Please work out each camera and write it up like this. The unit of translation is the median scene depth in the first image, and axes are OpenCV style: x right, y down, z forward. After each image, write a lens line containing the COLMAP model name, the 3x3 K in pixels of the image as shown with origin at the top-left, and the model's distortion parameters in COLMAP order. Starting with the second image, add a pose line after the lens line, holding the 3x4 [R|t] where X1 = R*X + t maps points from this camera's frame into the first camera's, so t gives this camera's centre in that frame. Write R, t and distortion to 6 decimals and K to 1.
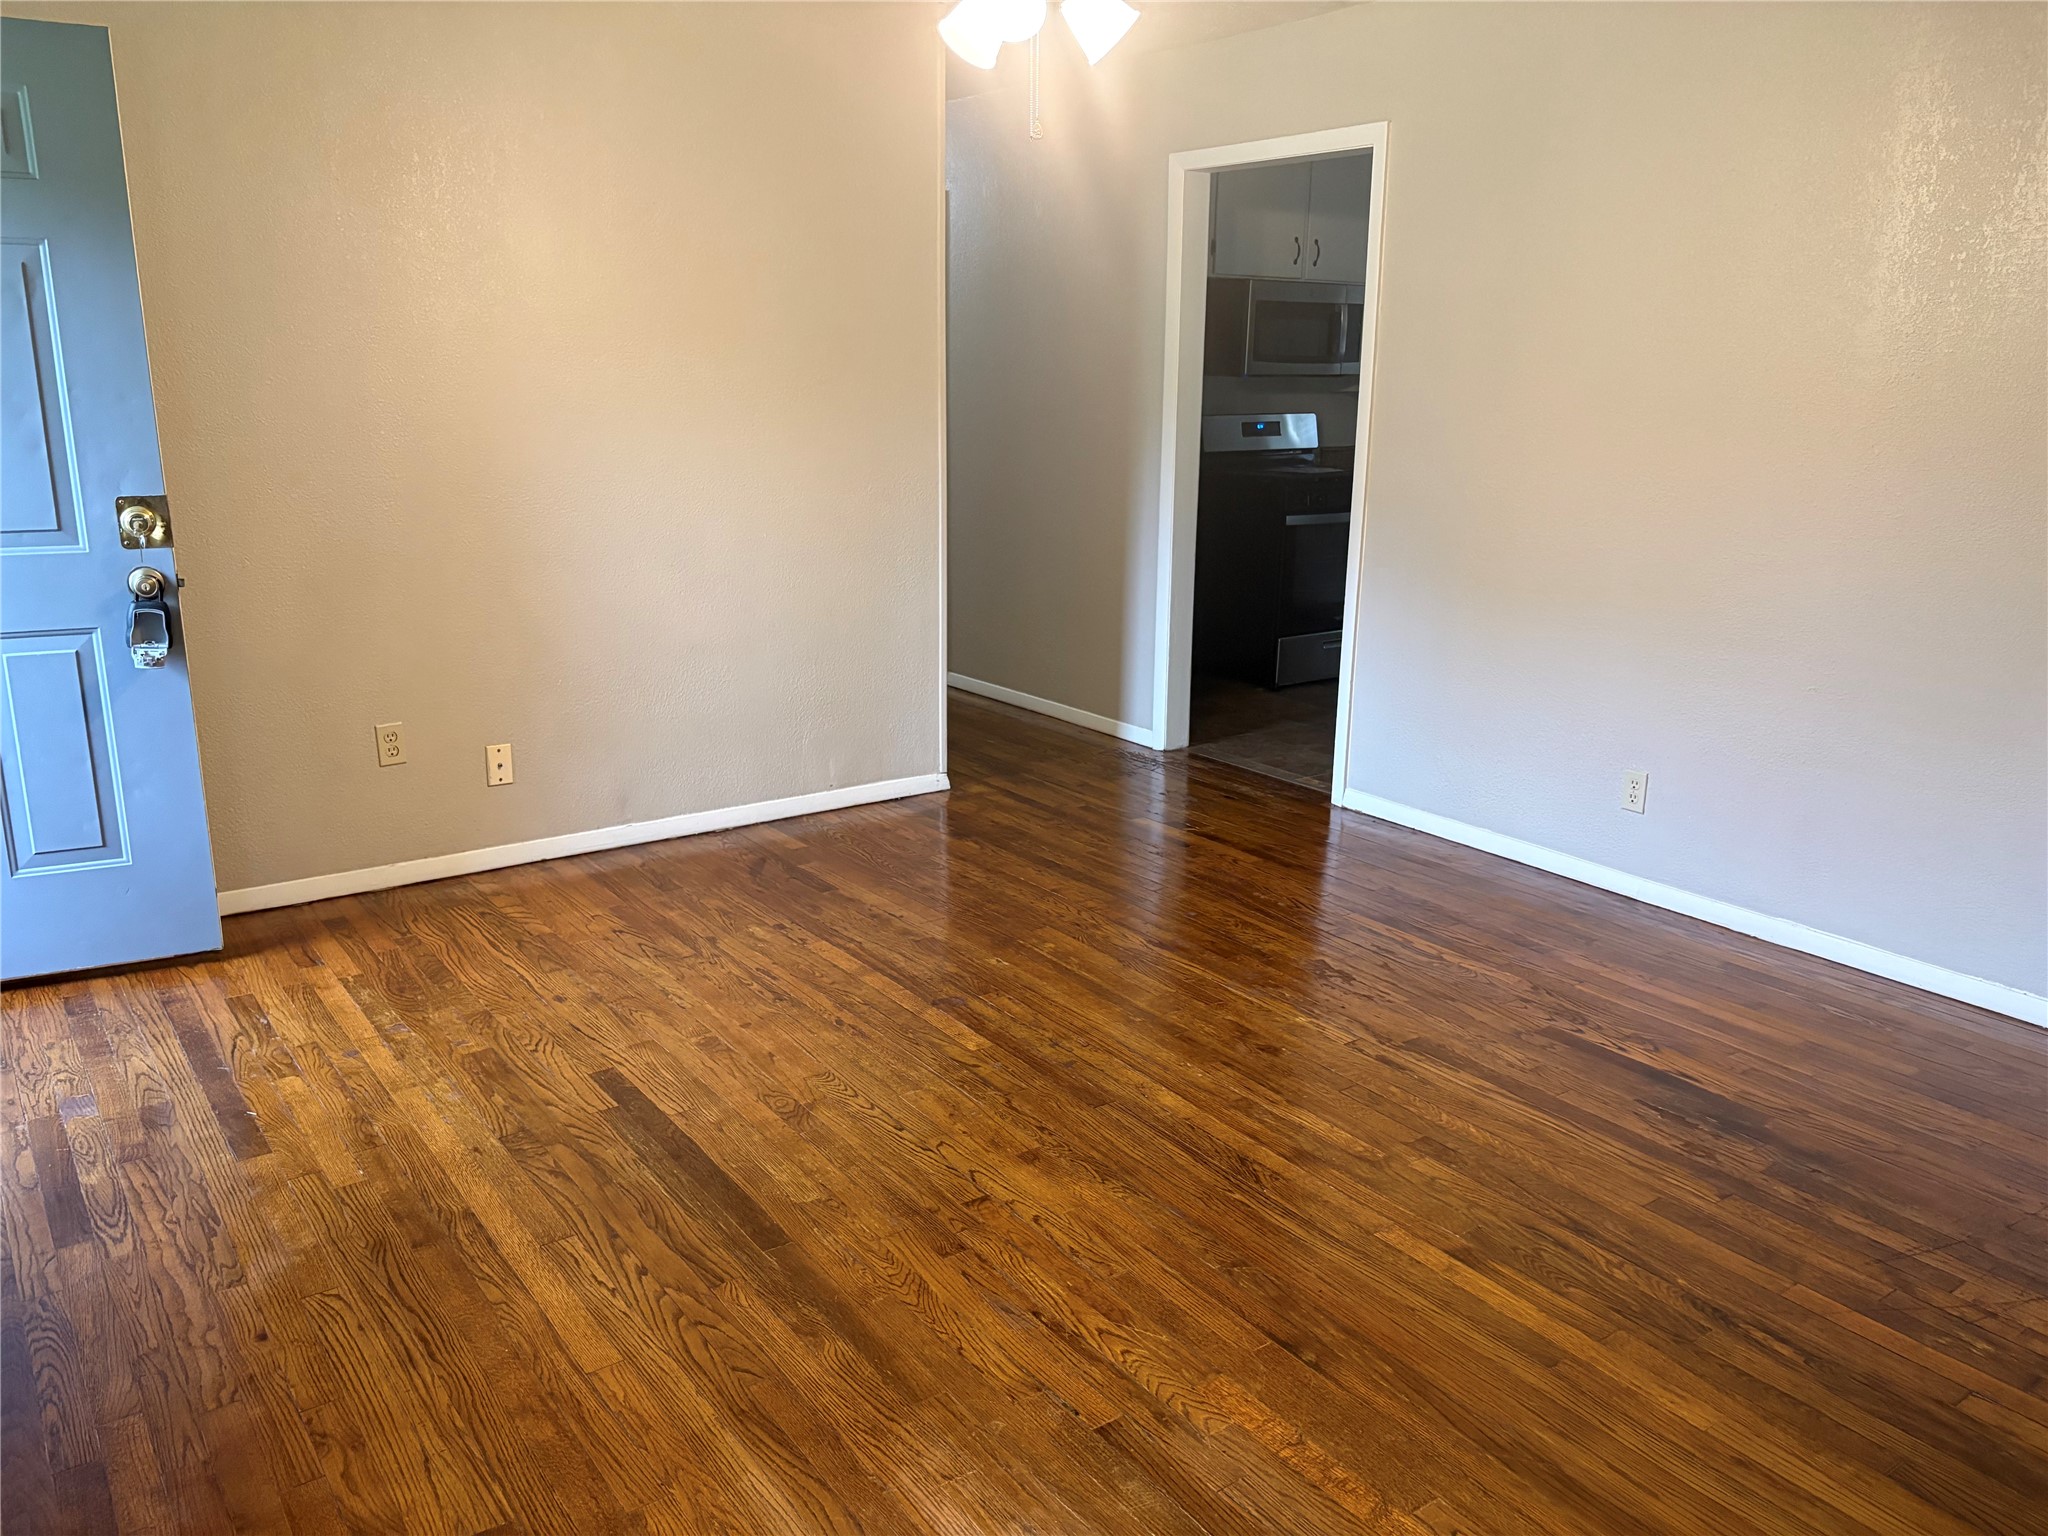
lens RADIAL K [[1548.3, 0, 1016.1], [0, 1548.3, 770.4], [0, 0, 1]] dist [0.048271, -0.052515]
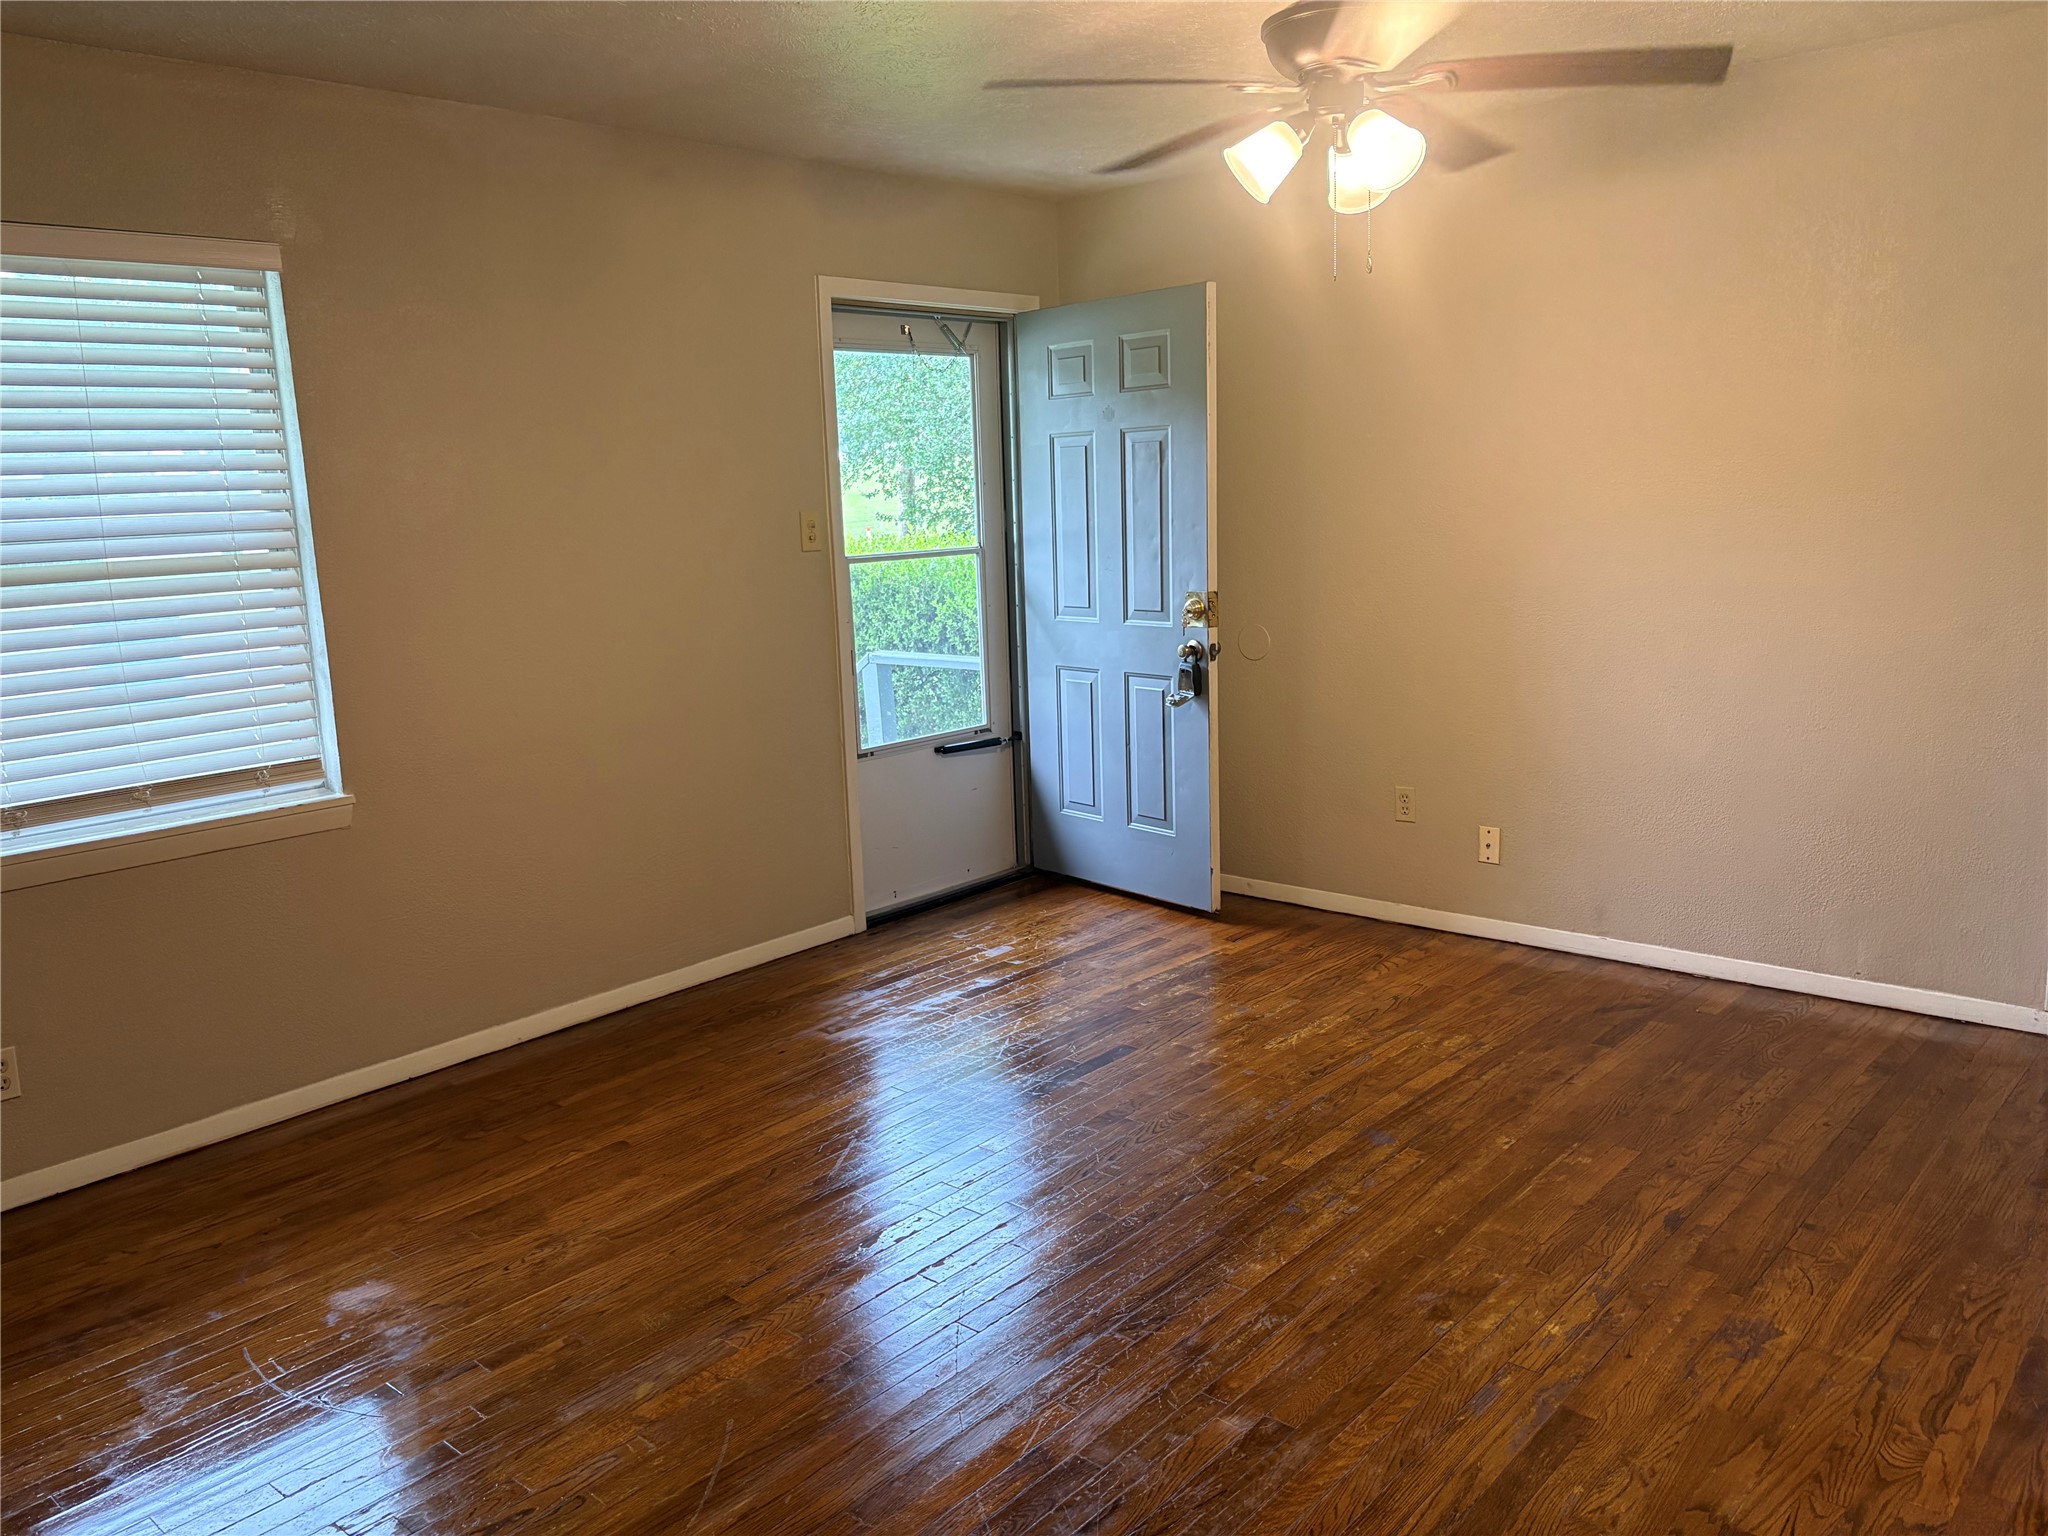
lens RADIAL K [[1536.2, 0, 1029.0], [0, 1536.2, 765.4], [0, 0, 1]] dist [0.067672, -0.076558]
pose [[0.218613, 0.153935, -0.963593, 0.861605], [-0.207868, 0.972160, 0.108144, -0.145499], [0.953414, 0.176659, 0.244525, 0.542889]]
